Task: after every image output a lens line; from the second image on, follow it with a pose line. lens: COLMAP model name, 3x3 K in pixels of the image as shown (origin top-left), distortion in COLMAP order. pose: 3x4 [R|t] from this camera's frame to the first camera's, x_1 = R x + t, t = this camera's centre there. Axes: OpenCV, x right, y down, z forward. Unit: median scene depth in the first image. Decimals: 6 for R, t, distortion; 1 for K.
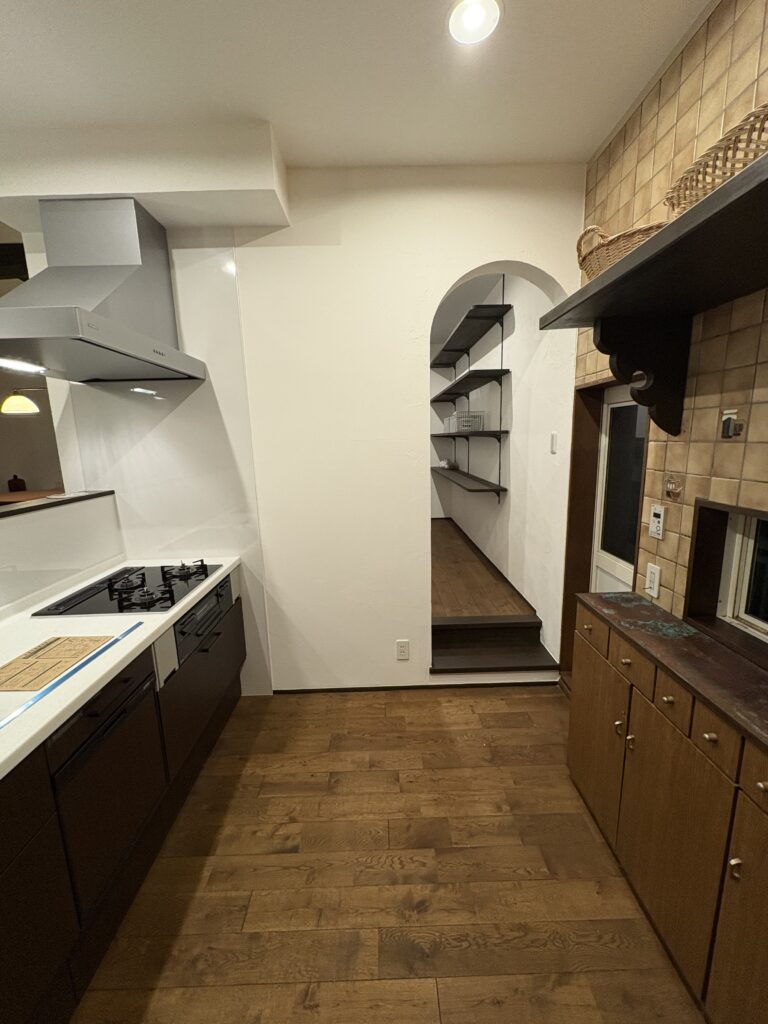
lens RADIAL K [[405.9, 0, 382.0], [0, 405.9, 513.2], [0, 0, 1]] dist [-0.000828, -0.000614]
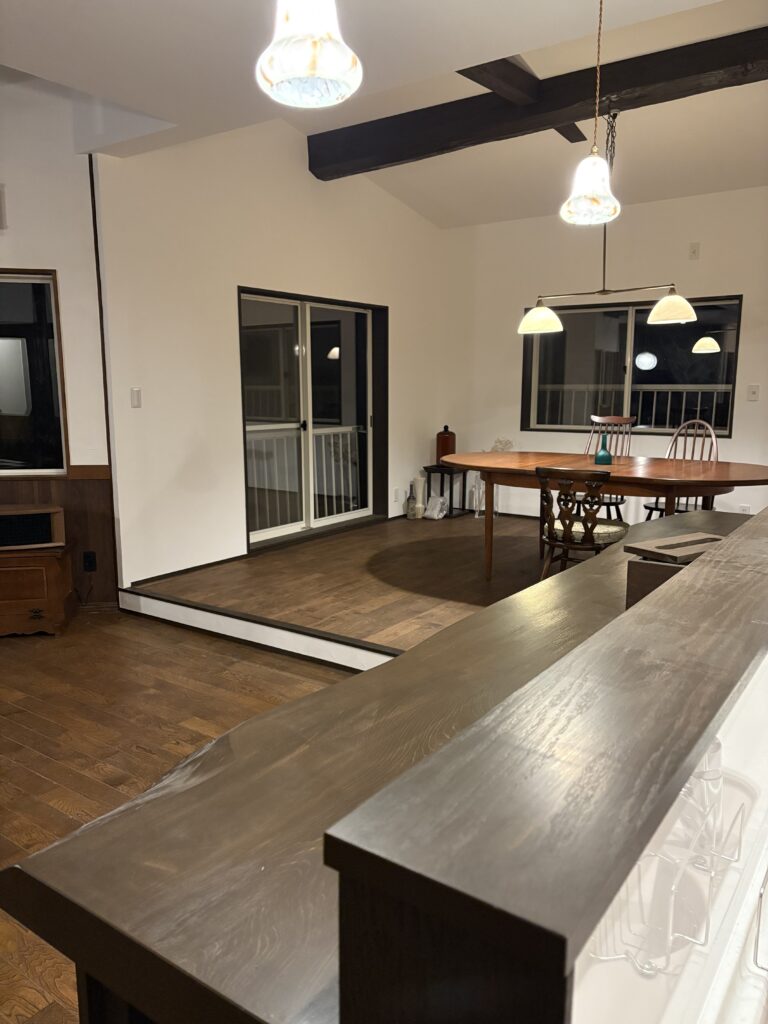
lens RADIAL K [[770.7, 0, 381.9], [0, 770.7, 512.6], [0, 0, 1]] dist [0.056501, -0.062663]
pose [[0.809308, 0.120699, -0.574850, -0.907780], [-0.123345, 0.991761, 0.034584, 0.074716], [0.574288, 0.042916, 0.817528, -0.400494]]
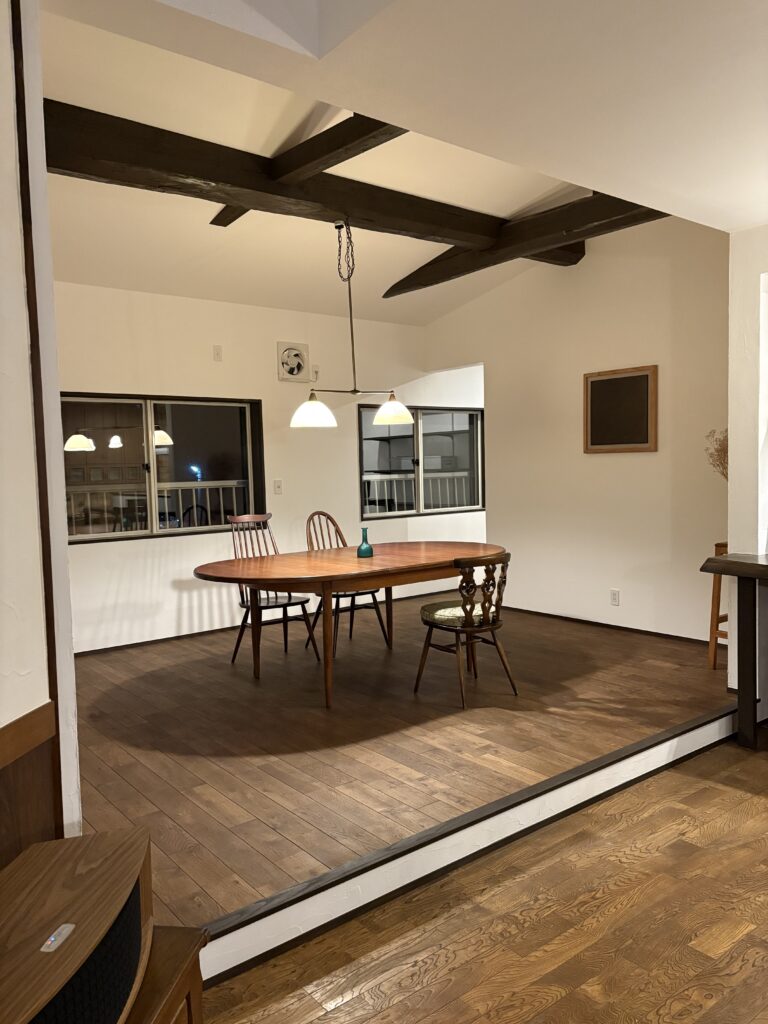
lens RADIAL K [[770.7, 0, 383.3], [0, 770.7, 516.4], [0, 0, 1]] dist [0.056501, -0.062663]
pose [[0.784894, -0.034932, 0.618645, -4.029724], [0.115773, 0.989095, -0.091035, 0.004539], [-0.608718, 0.143075, 0.780379, 0.148109]]
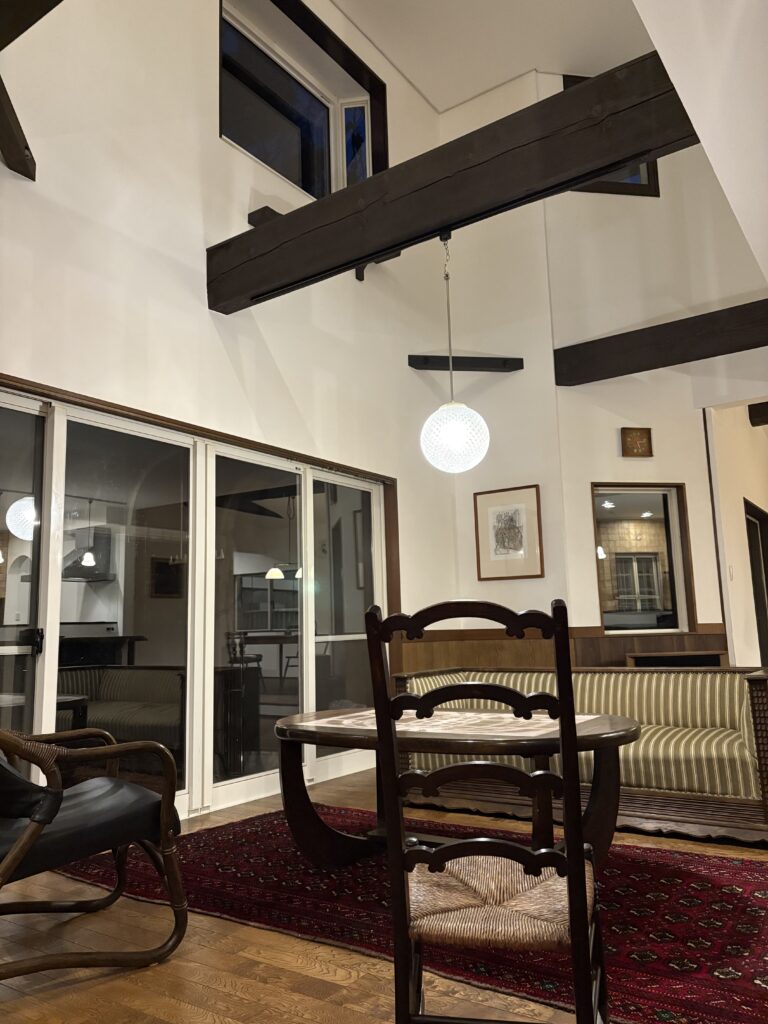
lens RADIAL K [[770.7, 0, 385.5], [0, 770.7, 521.9], [0, 0, 1]] dist [0.056501, -0.062663]
pose [[0.813354, -0.088993, -0.574922, -2.693909], [-0.091617, 0.956306, -0.277641, 0.943309], [0.574510, 0.278492, 0.769662, -2.877646]]
